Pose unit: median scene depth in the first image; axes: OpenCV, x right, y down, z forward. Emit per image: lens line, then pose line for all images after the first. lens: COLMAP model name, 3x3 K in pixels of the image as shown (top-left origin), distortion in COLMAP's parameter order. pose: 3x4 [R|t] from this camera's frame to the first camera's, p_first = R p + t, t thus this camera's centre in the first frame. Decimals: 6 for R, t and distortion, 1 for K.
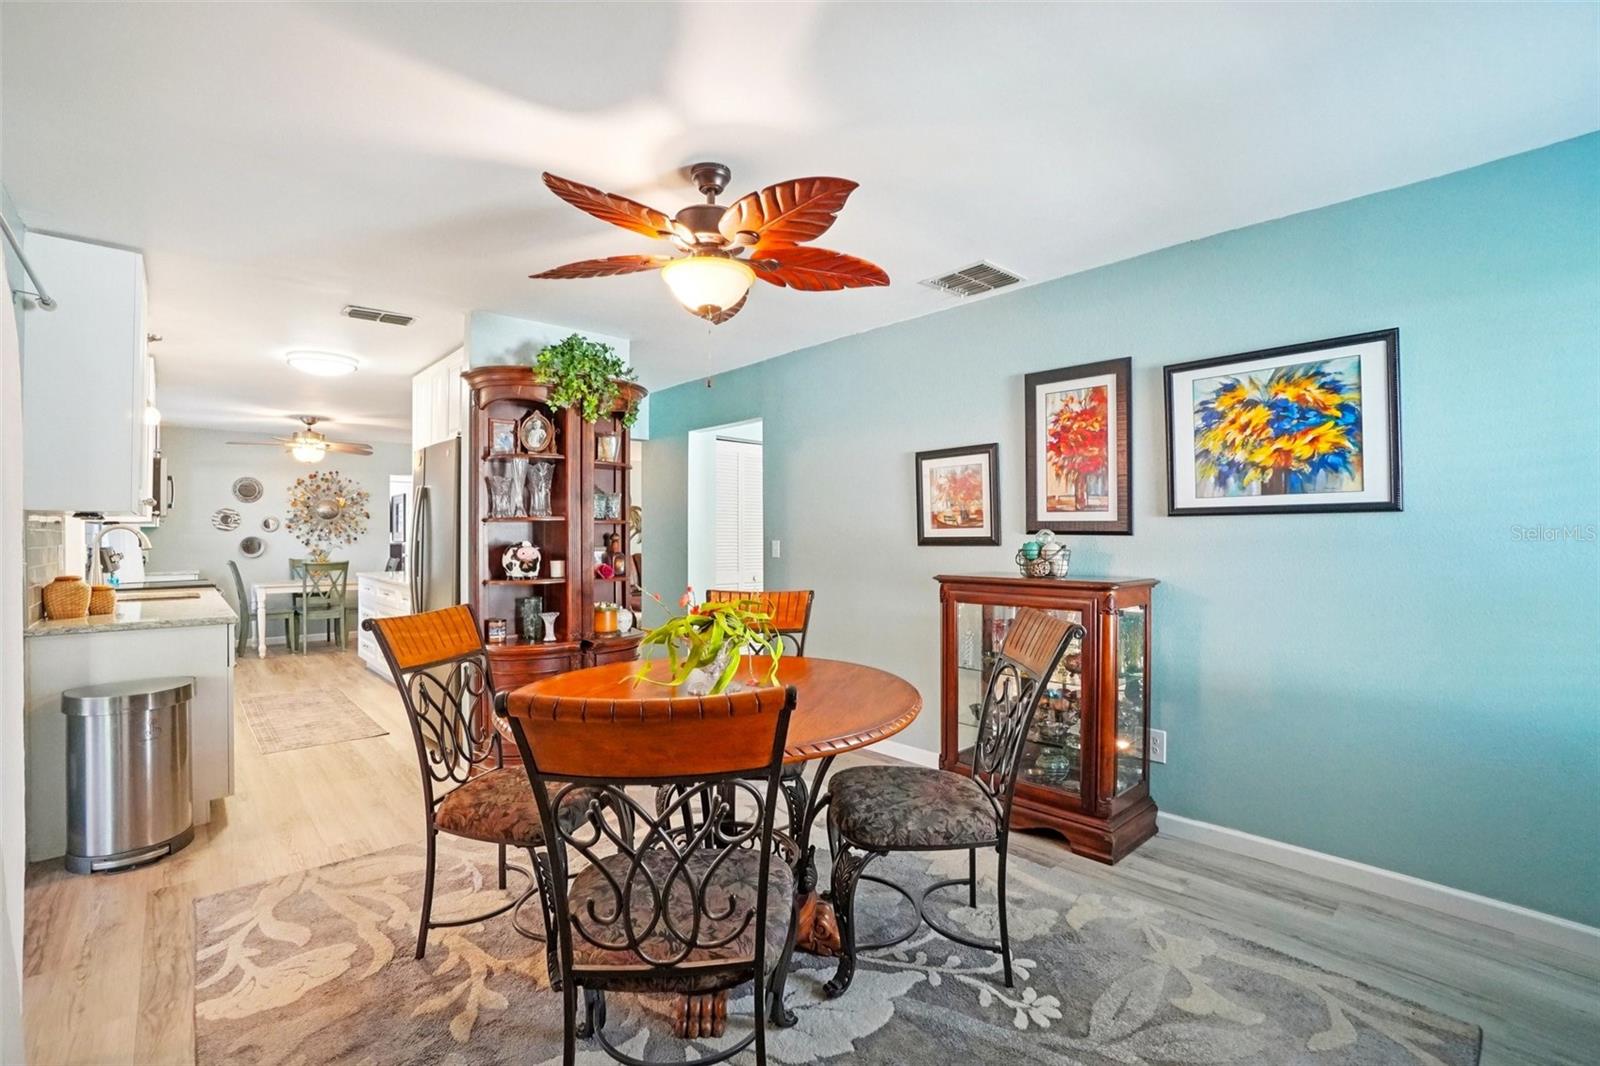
lens RADIAL K [[715.5, 0, 798.8], [0, 715.5, 529.6], [0, 0, 1]] dist [-0.063048, 0.024574]
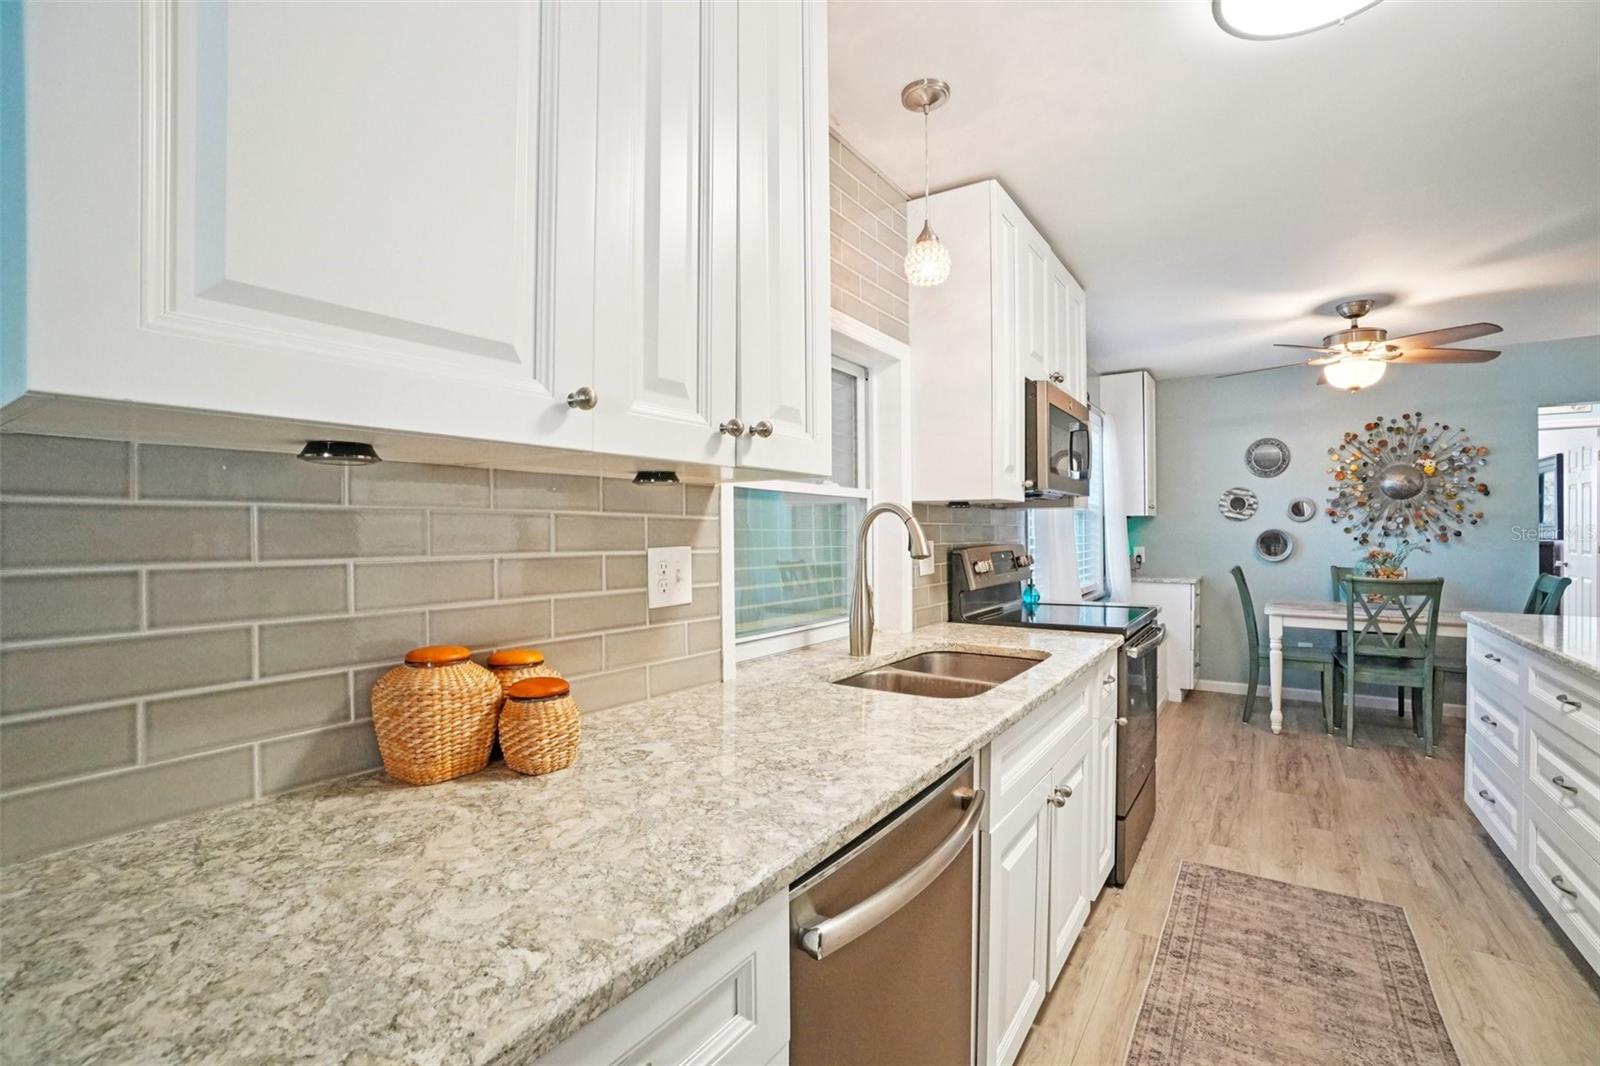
lens RADIAL K [[715.5, 0, 798.8], [0, 715.5, 529.6], [0, 0, 1]] dist [-0.063048, 0.024574]
pose [[0.242569, 0.003396, -0.970128, -0.263990], [0.006674, 0.999964, 0.005169, 0.004058], [0.970111, -0.007729, 0.242537, 0.414032]]
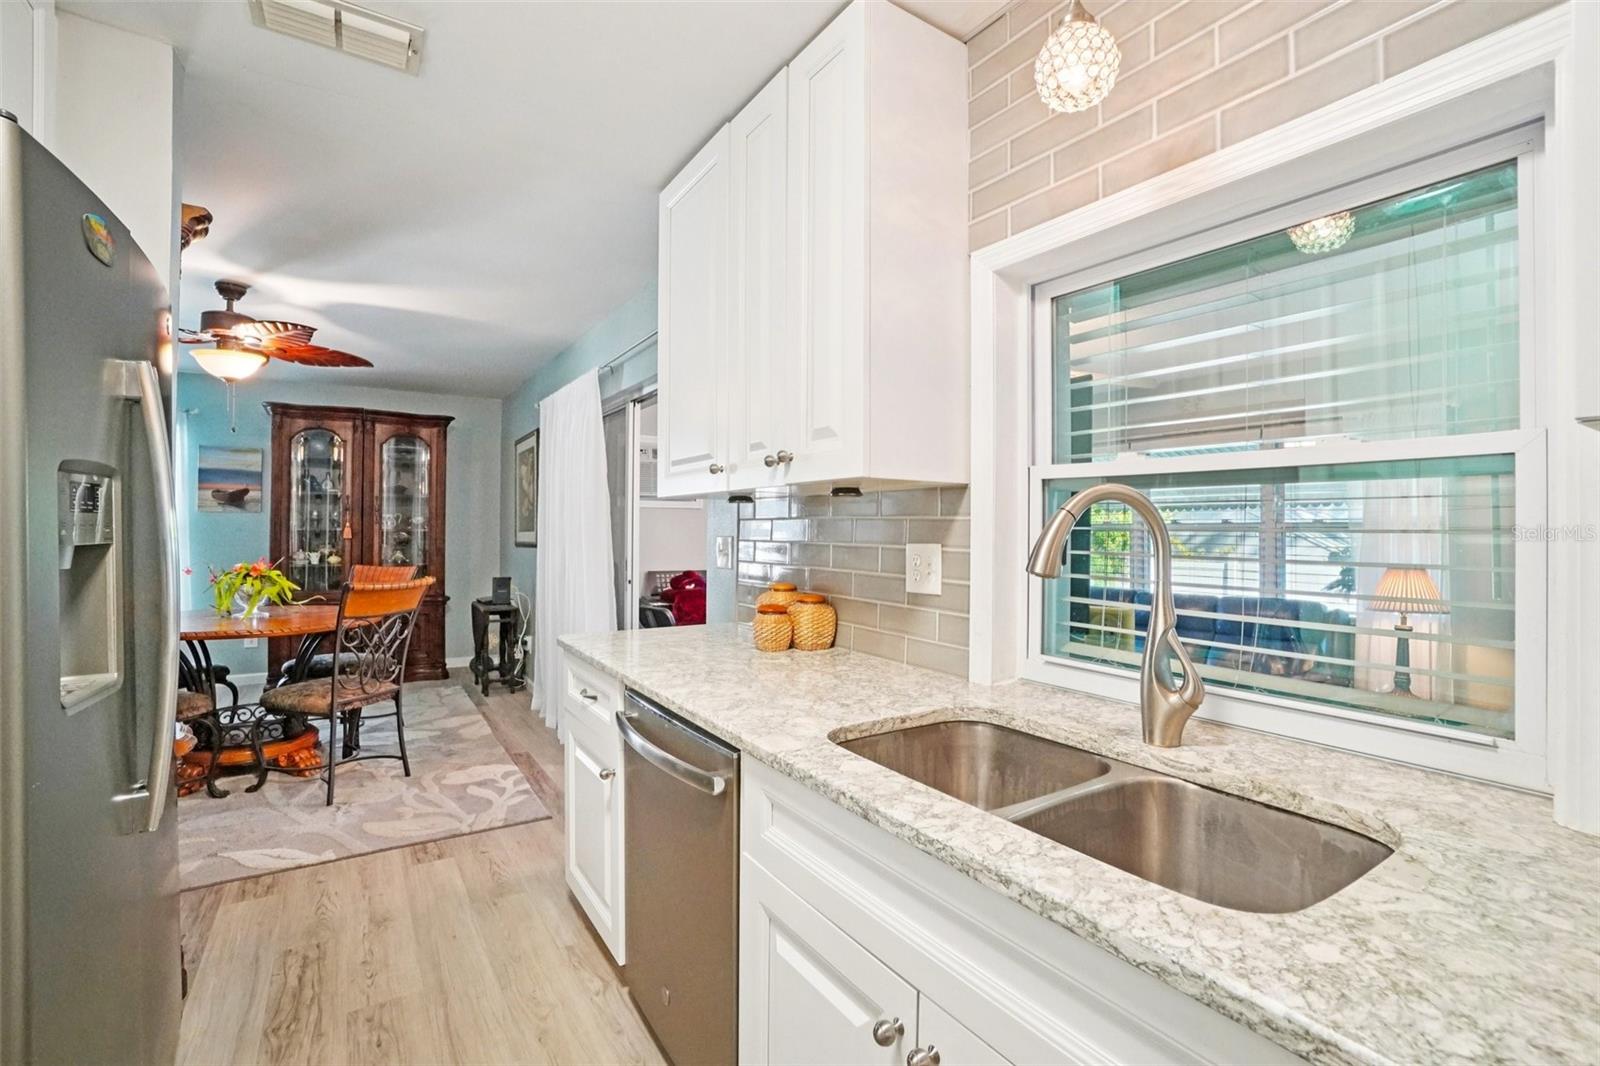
lens RADIAL K [[708.1, 0, 801.2], [0, 708.1, 513.7], [0, 0, 1]] dist [-0.062290, 0.023483]
pose [[-0.988138, 0.008930, 0.153309, -0.460588], [0.004879, 0.999629, -0.026778, 0.005853], [-0.153492, -0.025713, -0.987815, 0.662068]]
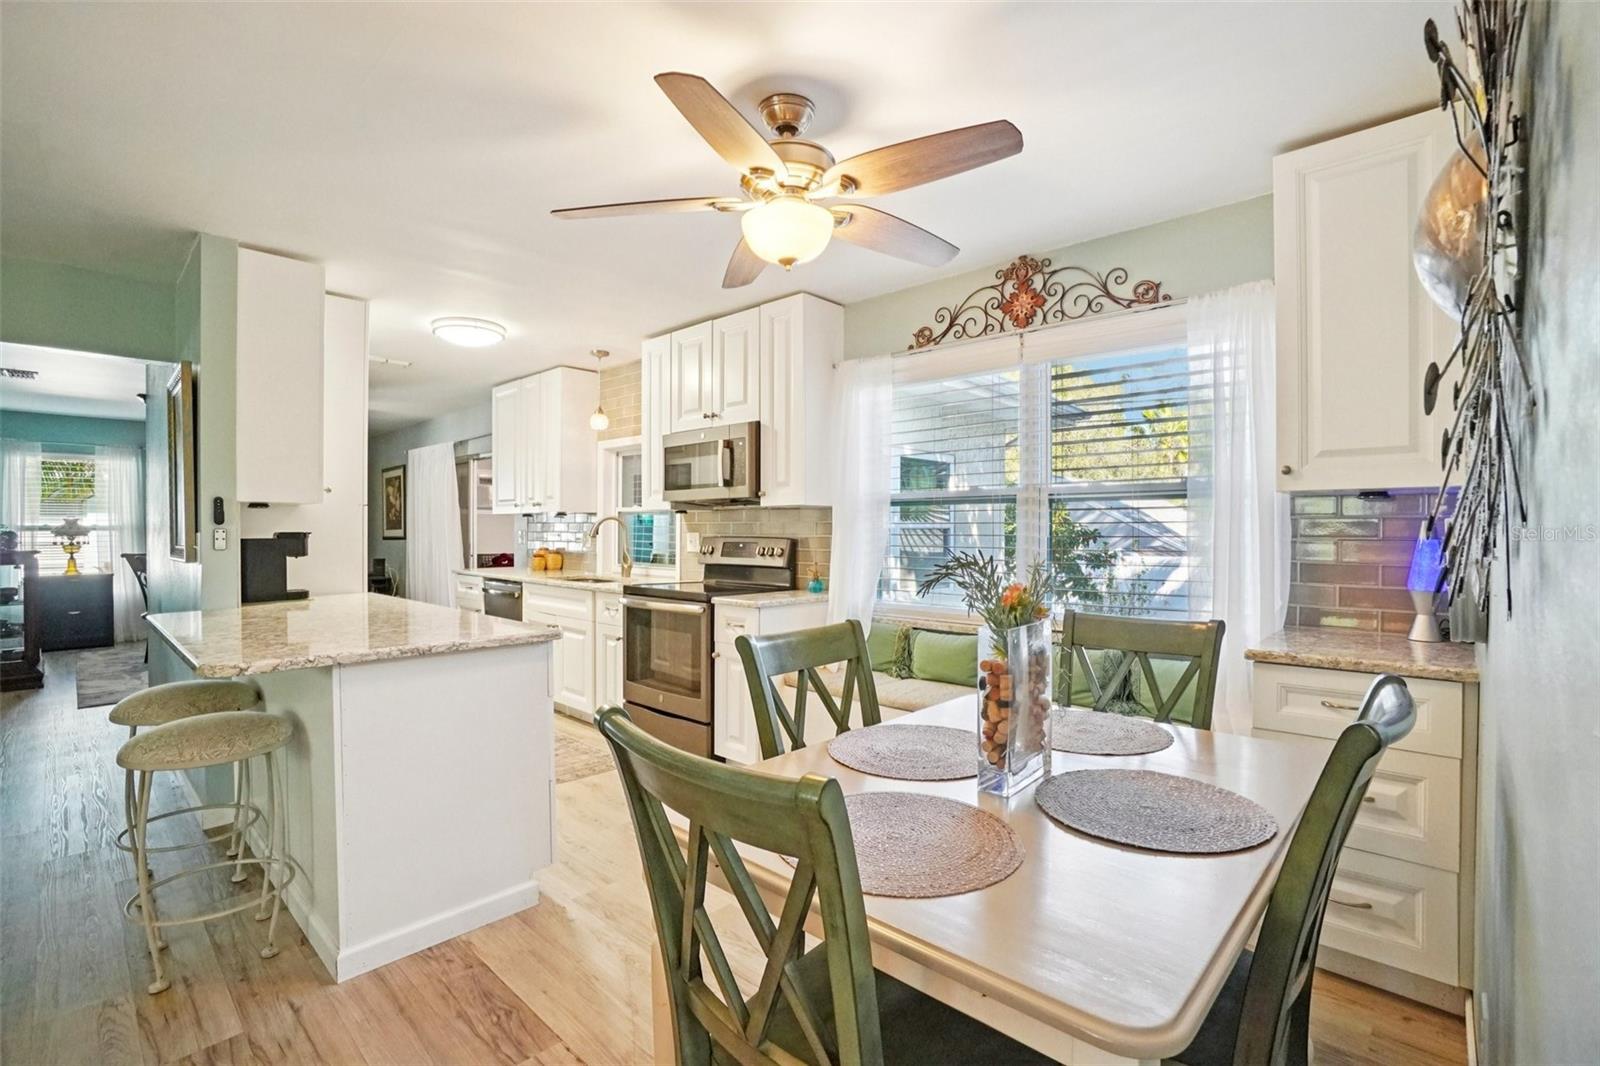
lens RADIAL K [[726.6, 0, 783.8], [0, 726.6, 534.1], [0, 0, 1]] dist [-0.044878, 0.000165]
pose [[-0.997861, 0.004453, -0.065219, -0.613983], [0.004441, 0.999990, 0.000319, 0.012722], [0.065220, 0.000029, -0.997871, 1.165454]]
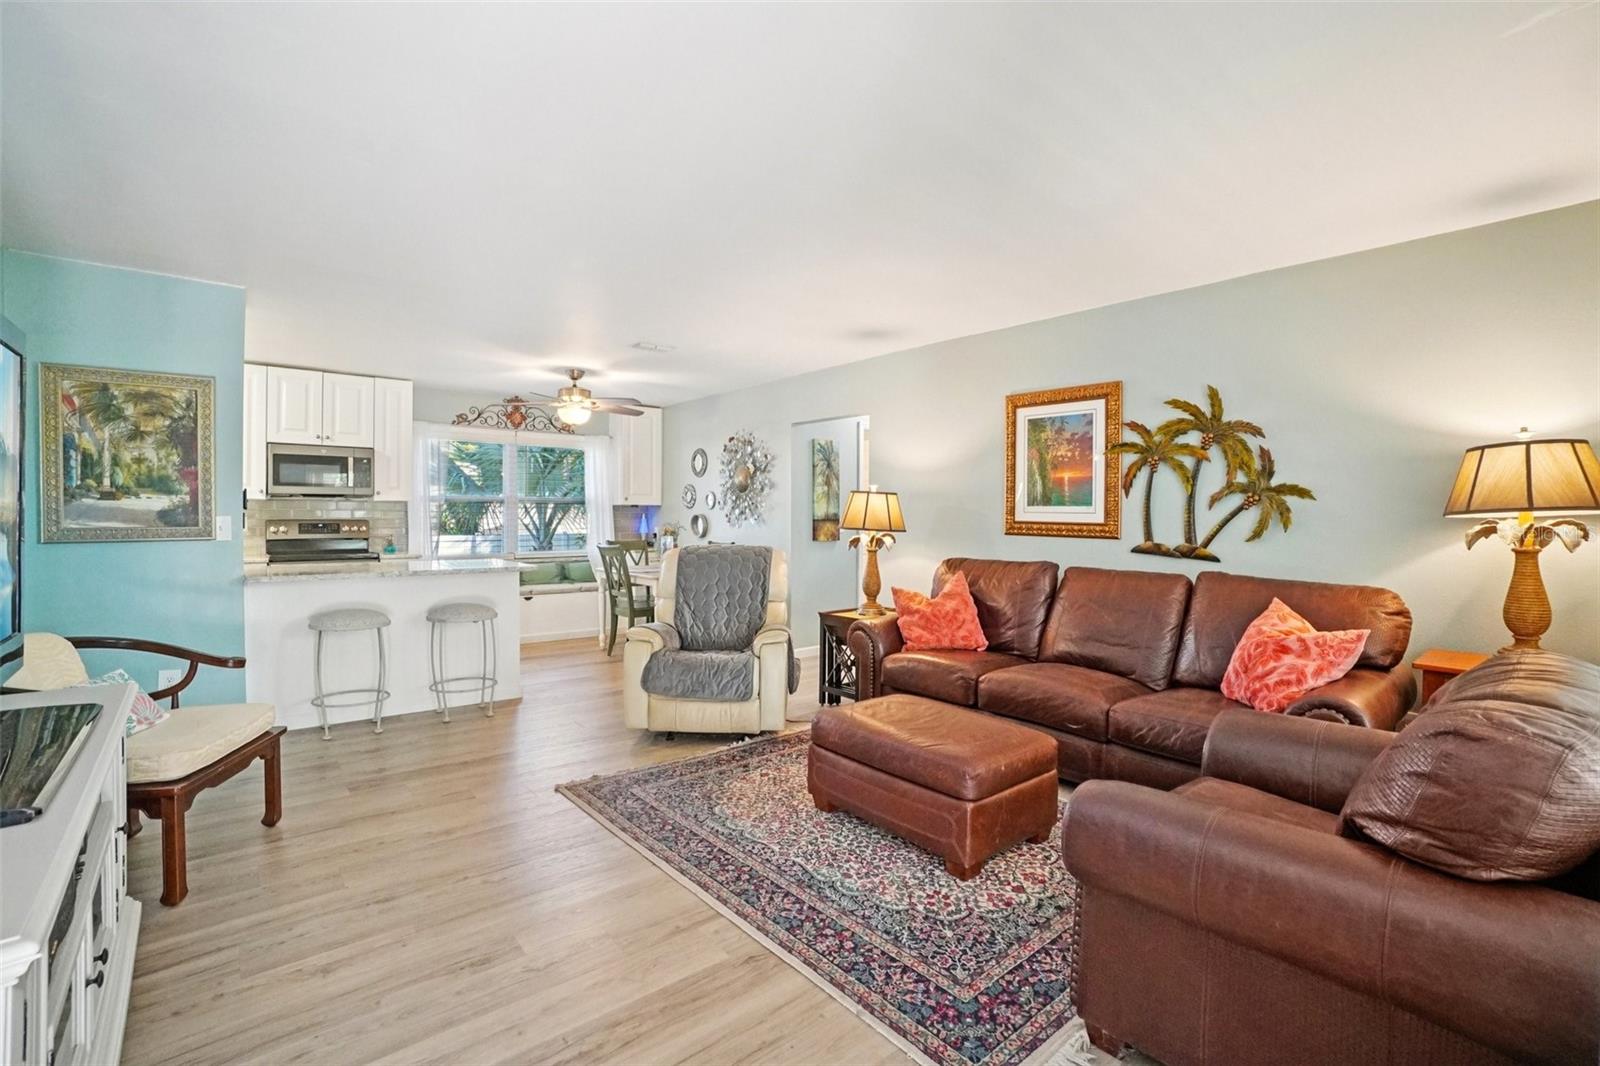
lens RADIAL K [[701.1, 0, 796.8], [0, 701.1, 535.4], [0, 0, 1]] dist [-0.040714, 0.000363]
pose [[-0.043066, 0.028603, -0.998663, 0.110047], [0.002802, 0.999590, 0.028509, 0.011777], [0.999068, -0.001570, -0.043128, 1.170872]]
